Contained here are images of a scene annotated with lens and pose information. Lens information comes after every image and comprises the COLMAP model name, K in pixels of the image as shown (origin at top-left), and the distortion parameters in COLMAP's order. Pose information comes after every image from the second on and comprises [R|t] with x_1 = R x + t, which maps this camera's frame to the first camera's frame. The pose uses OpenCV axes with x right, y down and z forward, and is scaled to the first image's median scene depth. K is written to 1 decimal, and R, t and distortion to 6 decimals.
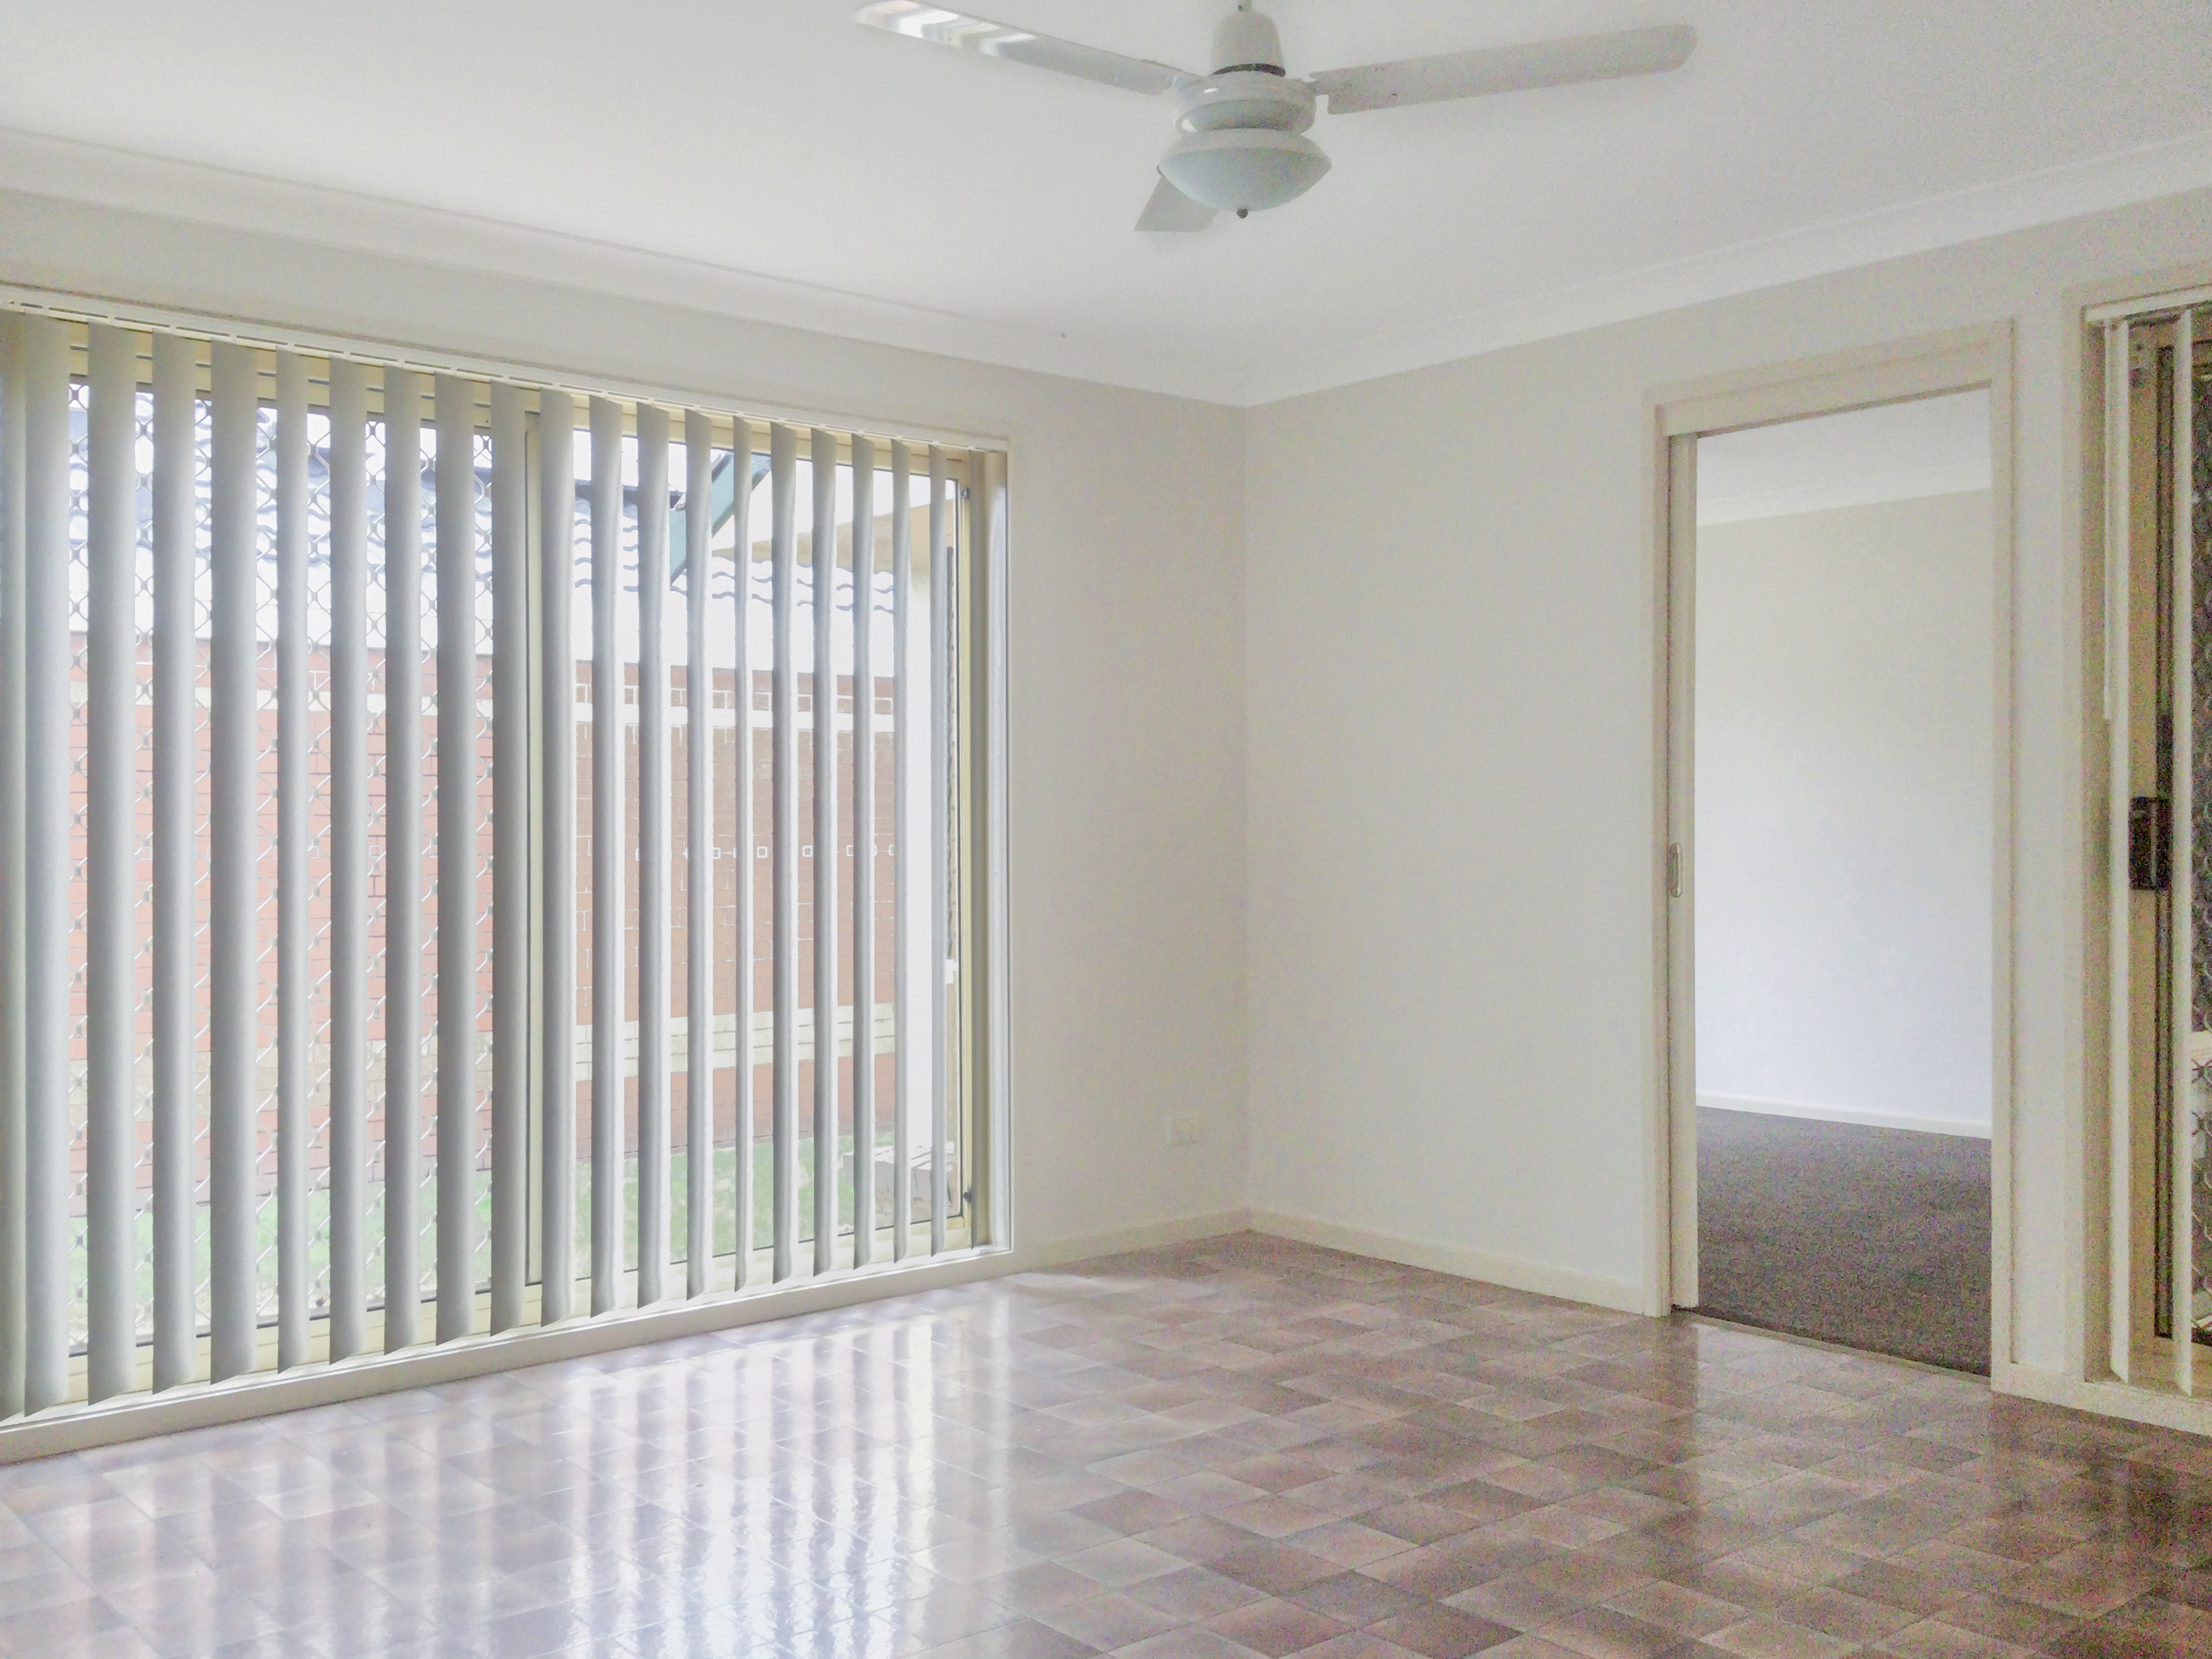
lens RADIAL K [[2051.3, 0, 1097.5], [0, 2051.3, 822.9], [0, 0, 1]] dist [0.014264, 0.000000]
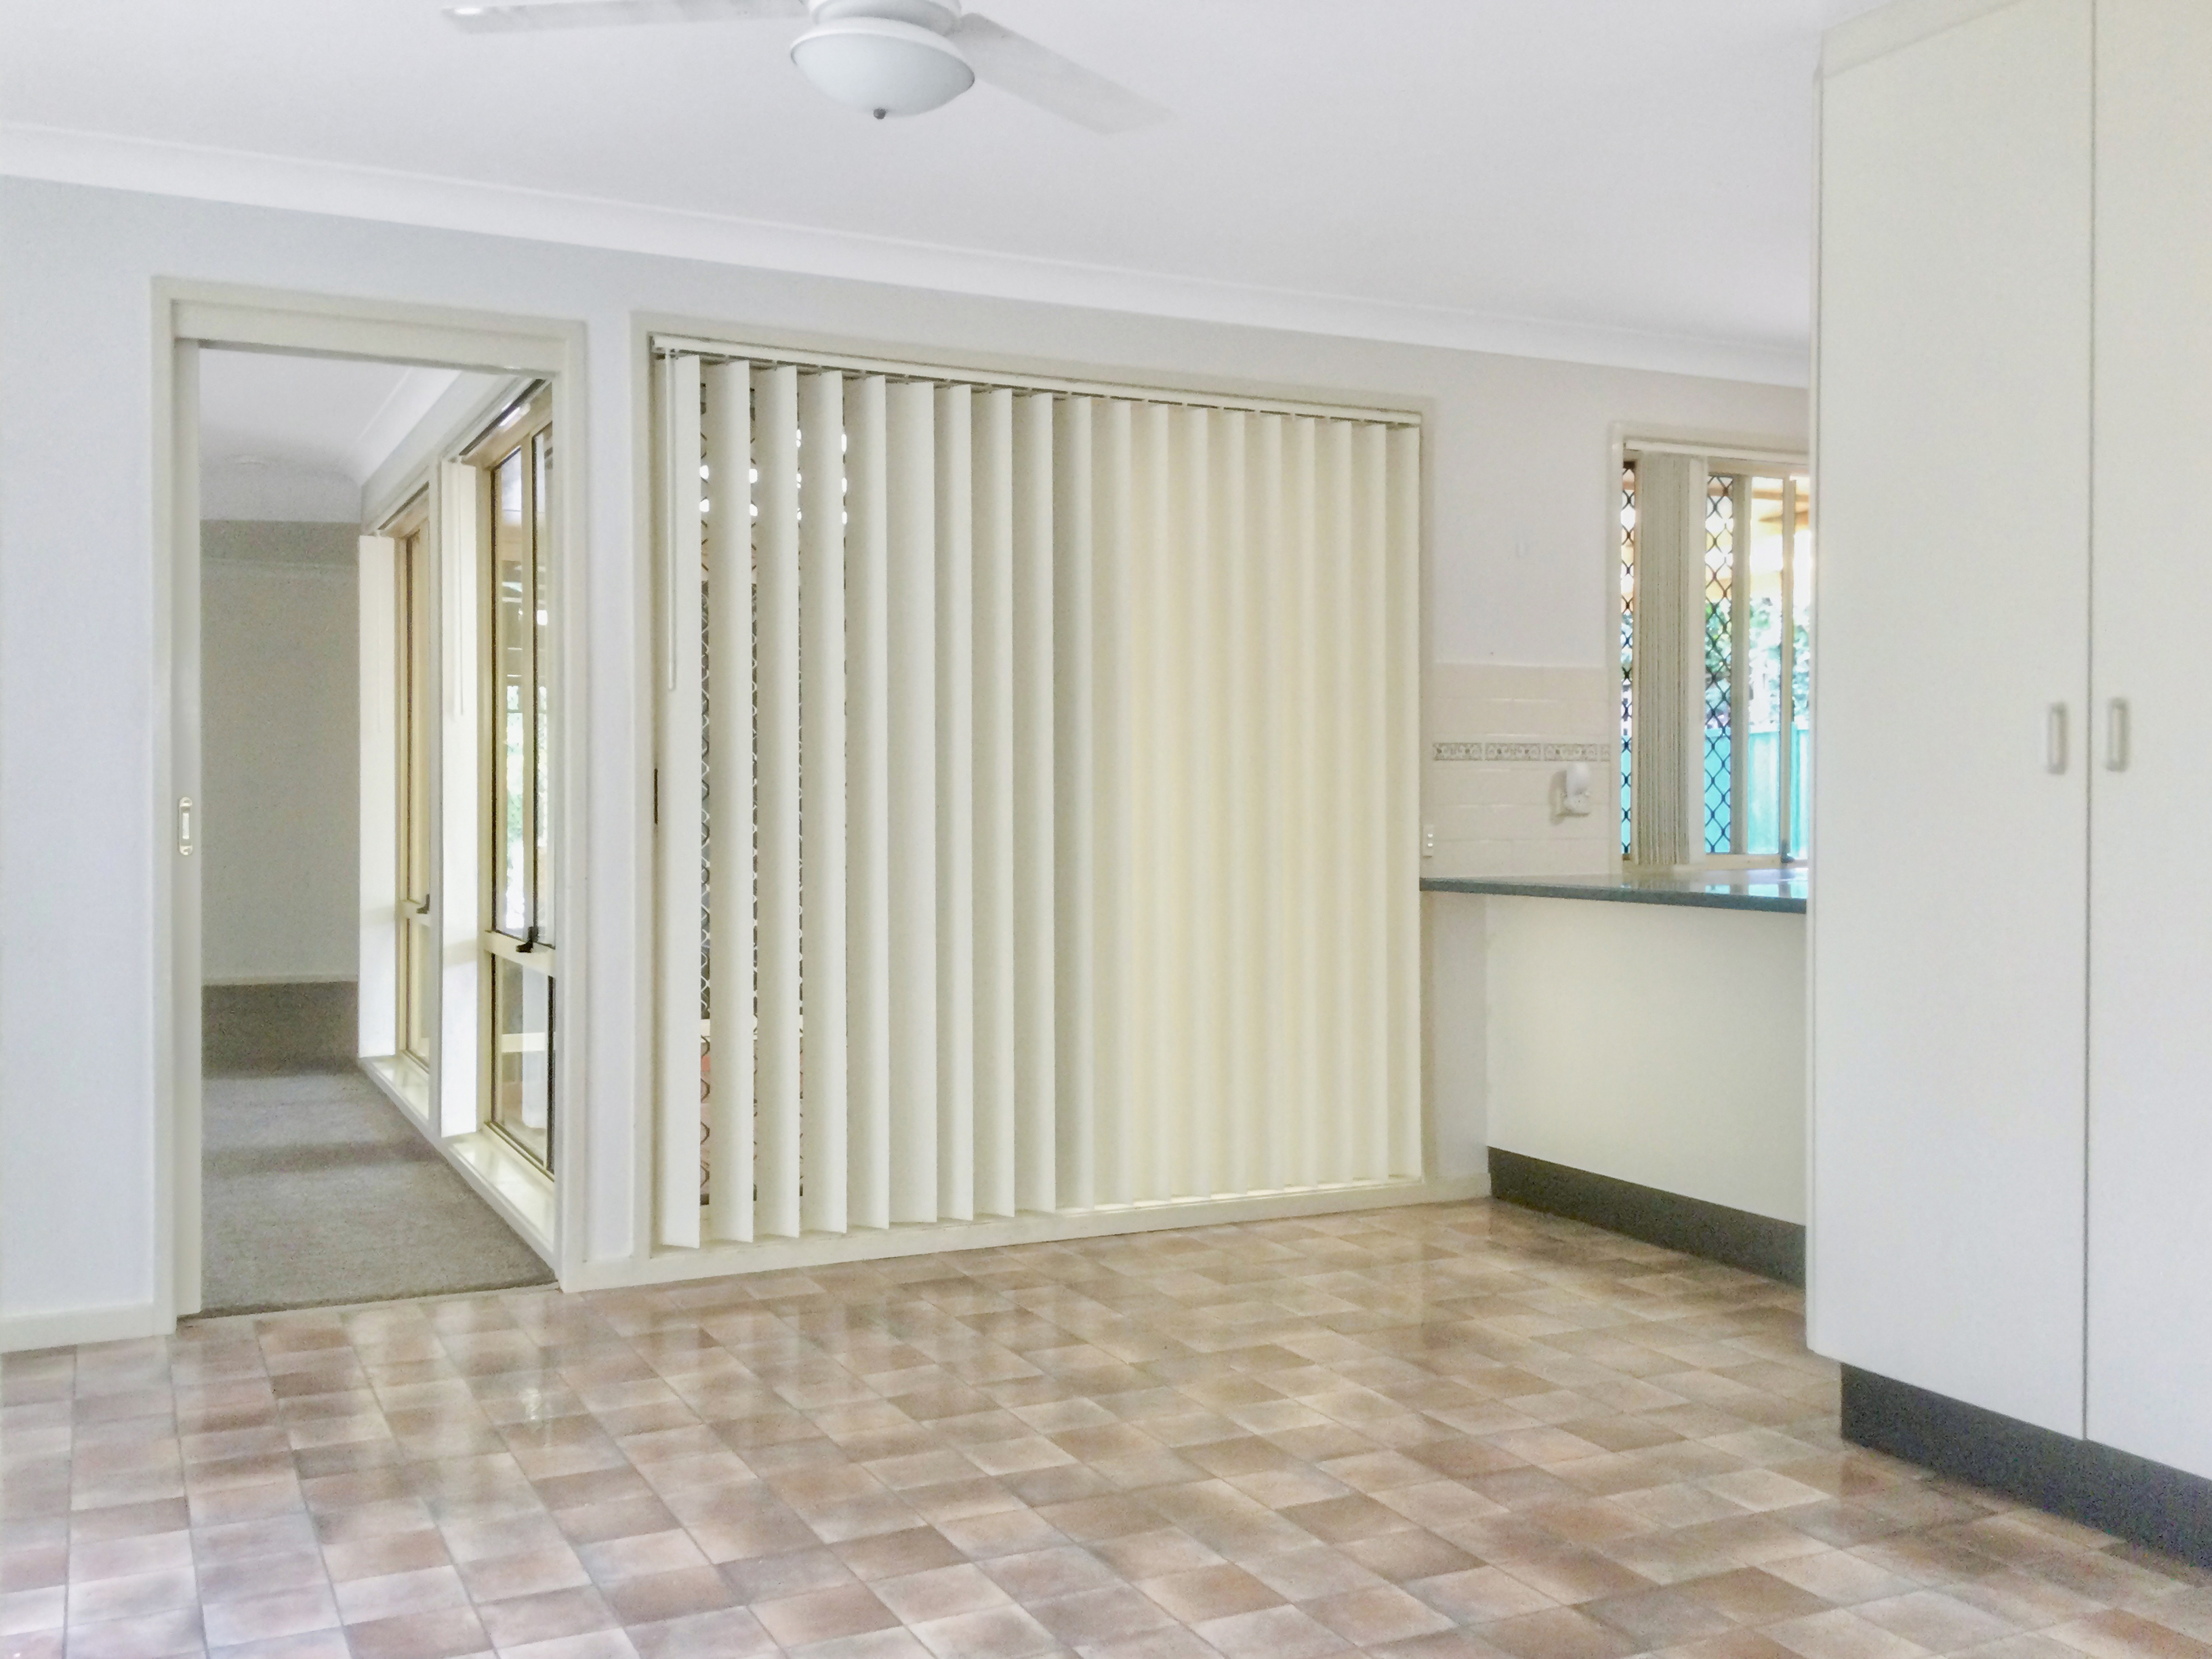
lens RADIAL K [[2051.3, 0, 1093.6], [0, 2051.3, 831.1], [0, 0, 1]] dist [0.014264, 0.000000]
pose [[0.238669, -0.012696, 0.971018, -0.700478], [-0.003151, 0.999899, 0.013848, 0.015385], [-0.971096, -0.006365, 0.238605, 0.577965]]
